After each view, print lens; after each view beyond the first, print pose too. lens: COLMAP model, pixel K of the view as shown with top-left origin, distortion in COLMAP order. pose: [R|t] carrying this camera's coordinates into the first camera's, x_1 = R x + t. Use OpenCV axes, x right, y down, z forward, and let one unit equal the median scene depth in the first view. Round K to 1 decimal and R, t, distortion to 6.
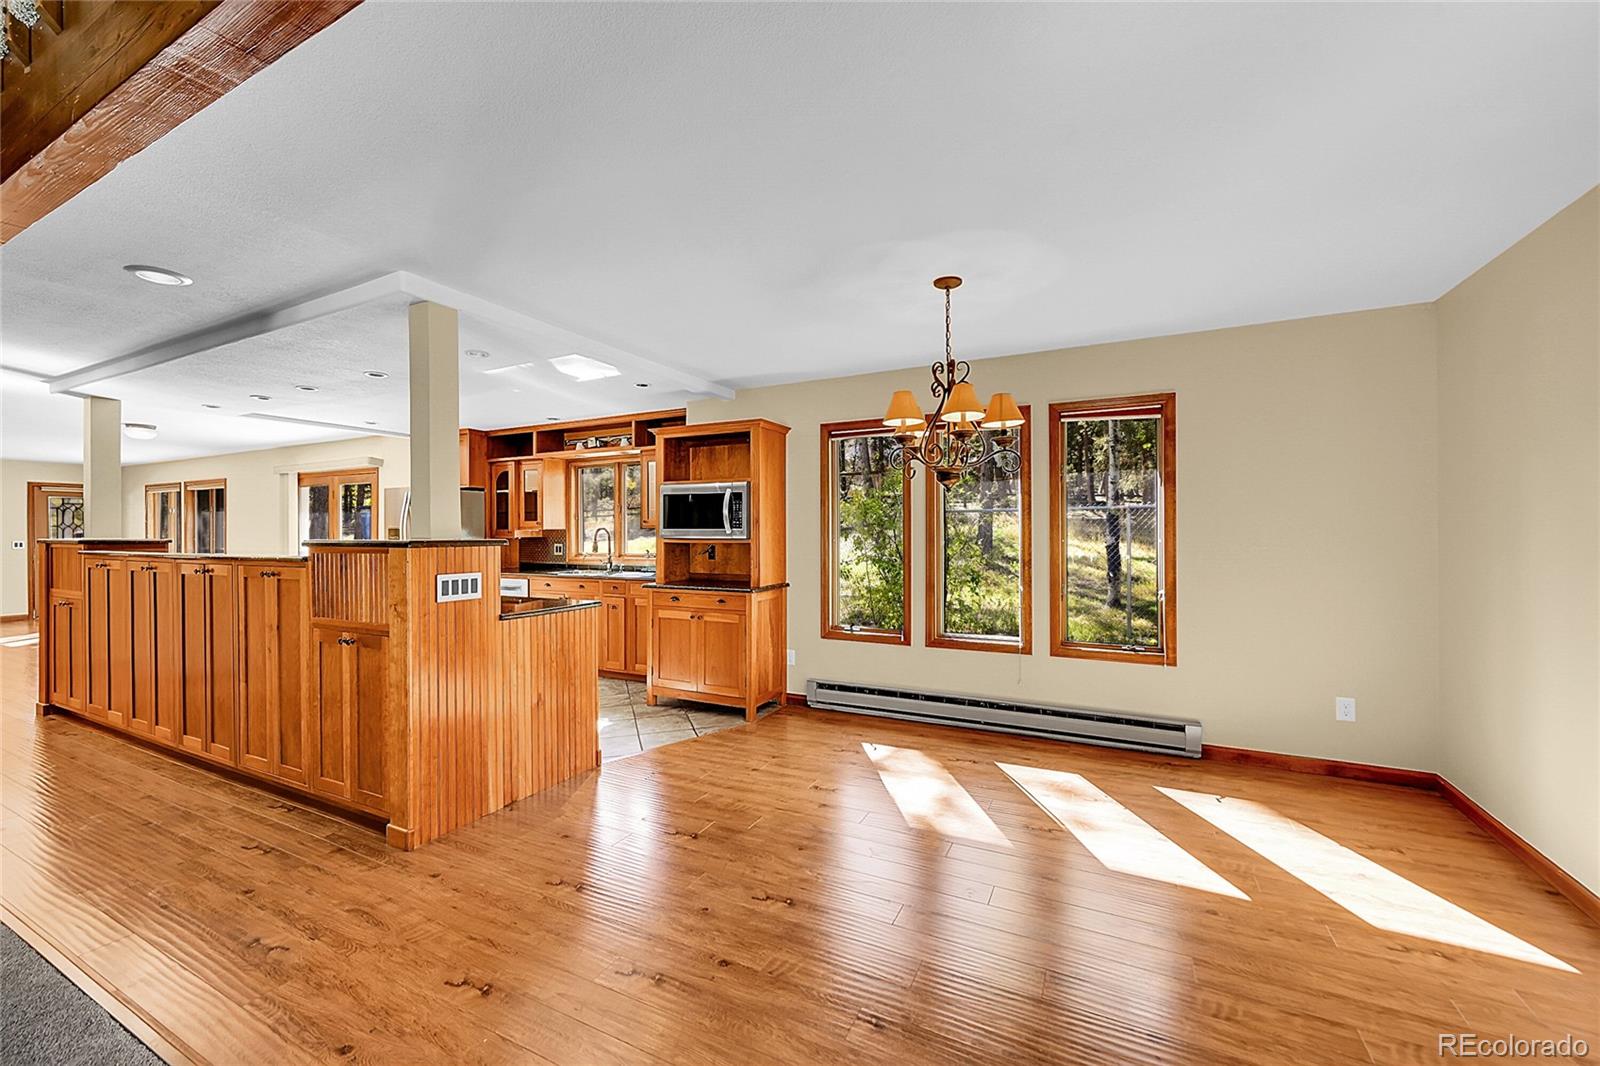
lens RADIAL K [[629.8, 0, 800.0], [0, 629.8, 533.0], [0, 0, 1]] dist [-0.002326, 0.000382]
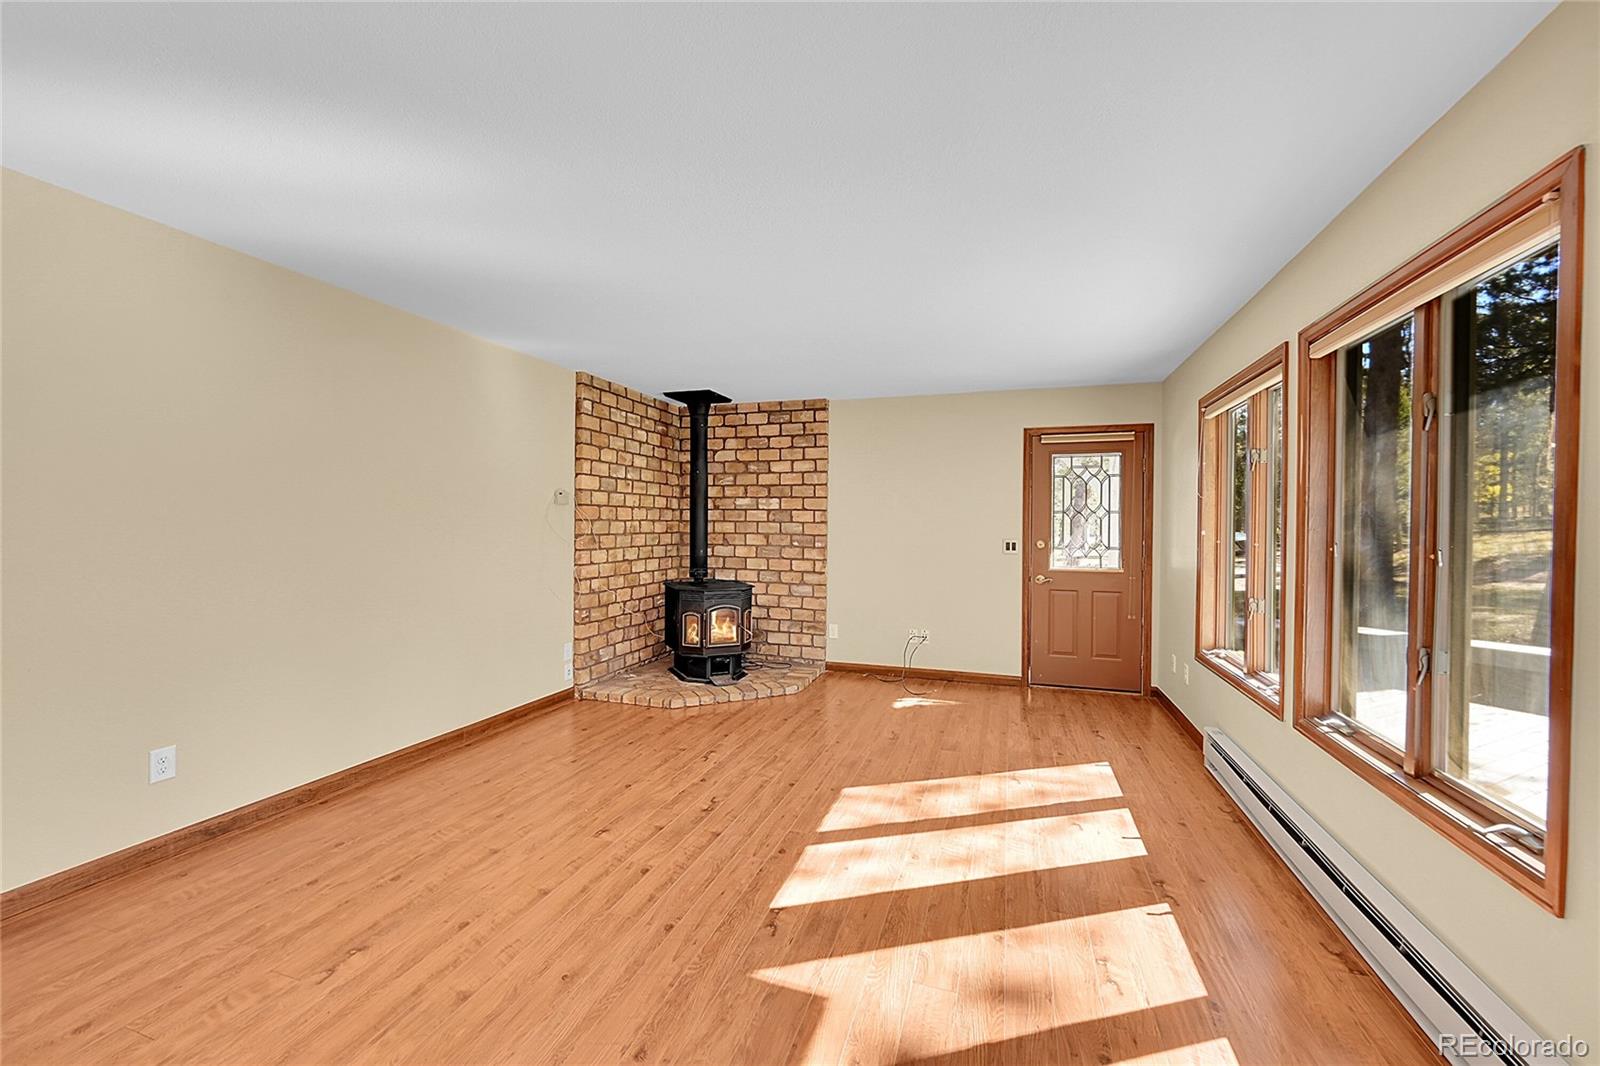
lens RADIAL K [[629.8, 0, 800.0], [0, 629.8, 533.0], [0, 0, 1]] dist [-0.002326, 0.000382]
pose [[0.150941, 0.015225, -0.988425, -1.527800], [-0.012288, 0.999833, 0.013524, 0.005255], [0.988466, 0.010104, 0.151103, 1.535144]]
